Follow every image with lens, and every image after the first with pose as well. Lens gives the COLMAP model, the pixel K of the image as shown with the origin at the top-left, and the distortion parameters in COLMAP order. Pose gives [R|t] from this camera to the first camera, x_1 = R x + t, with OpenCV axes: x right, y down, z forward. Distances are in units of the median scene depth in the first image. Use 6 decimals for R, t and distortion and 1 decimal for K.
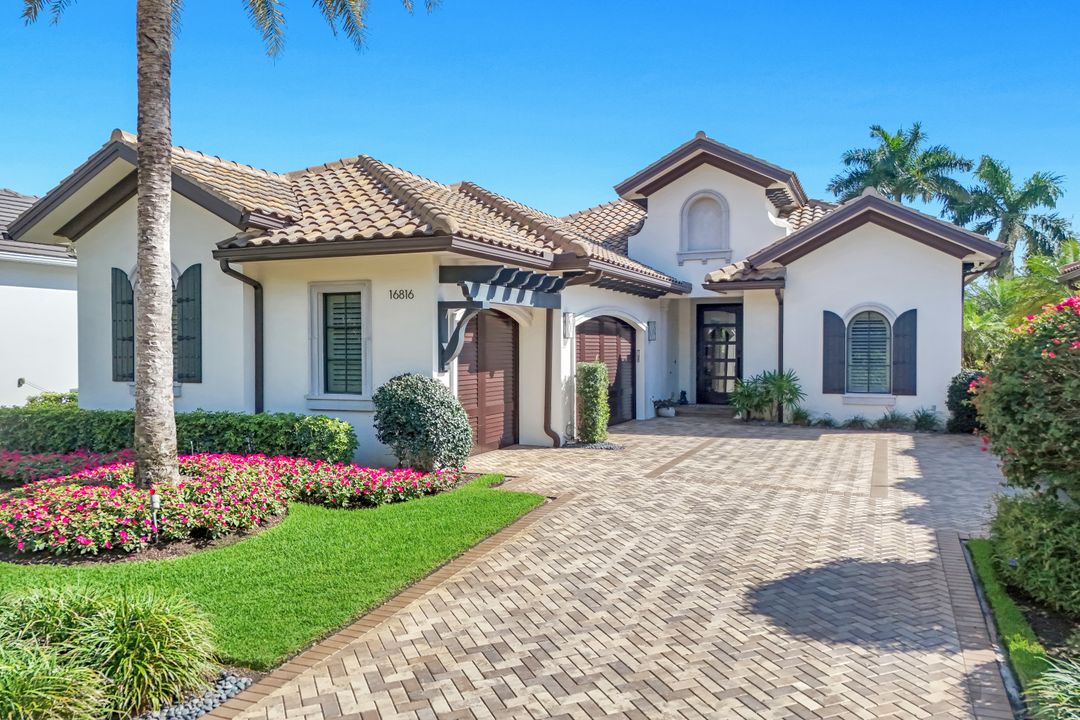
lens RADIAL K [[801.6, 0, 540.0], [0, 801.6, 360.0], [0, 0, 1]] dist [0.058045, -0.064211]
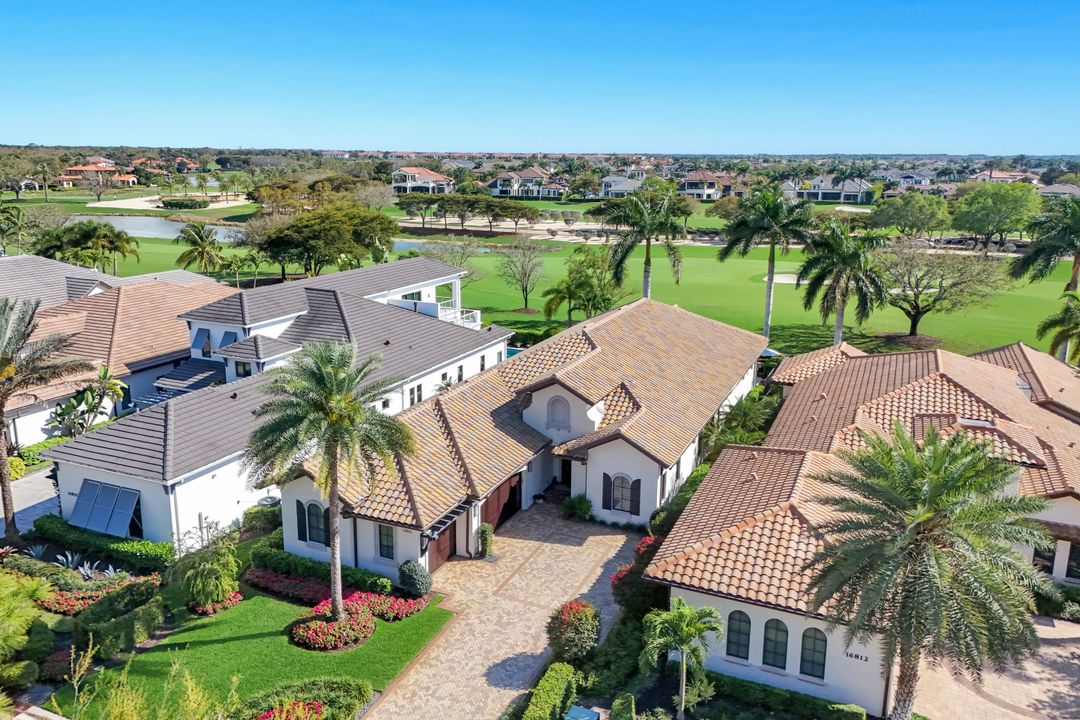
lens RADIAL K [[801.6, 0, 540.0], [0, 801.6, 360.0], [0, 0, 1]] dist [0.058045, -0.064211]
pose [[0.999823, 0.012911, -0.013709, 0.282939], [-0.009584, 0.975513, 0.219732, -1.130110], [0.016210, -0.219562, 0.975464, -1.414231]]
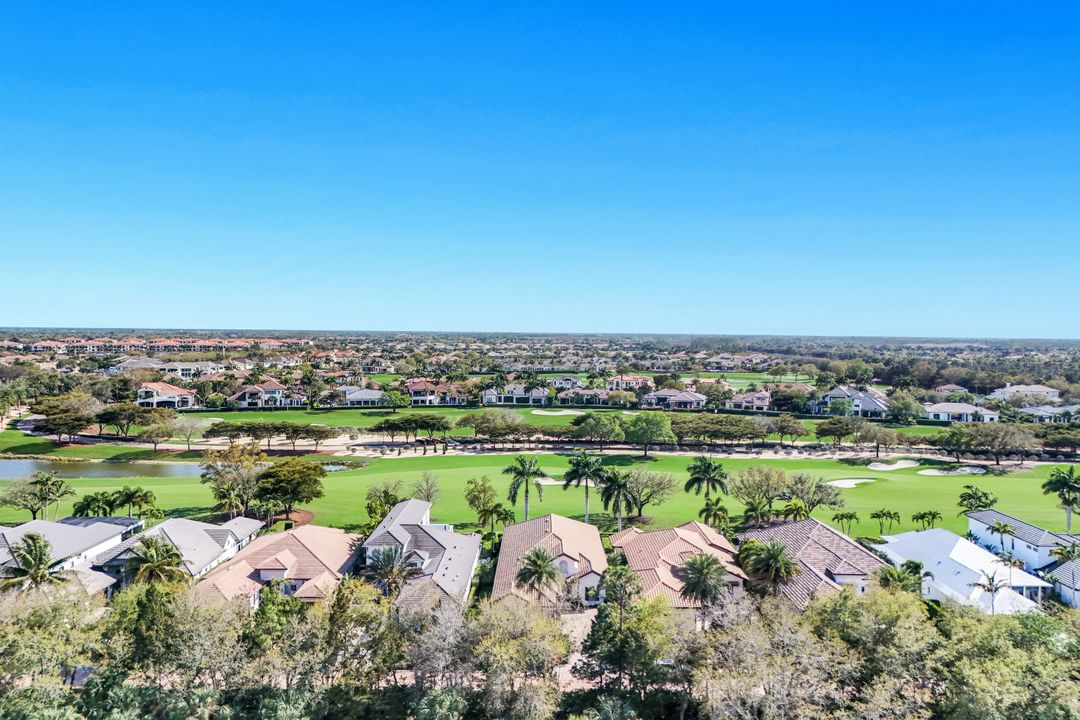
lens RADIAL K [[801.6, 0, 540.0], [0, 801.6, 360.0], [0, 0, 1]] dist [0.058045, -0.064211]
pose [[0.921011, -0.003059, 0.389525, -3.089683], [0.001690, 0.999991, 0.003858, -2.398990], [-0.389533, -0.002895, 0.921008, -5.921666]]
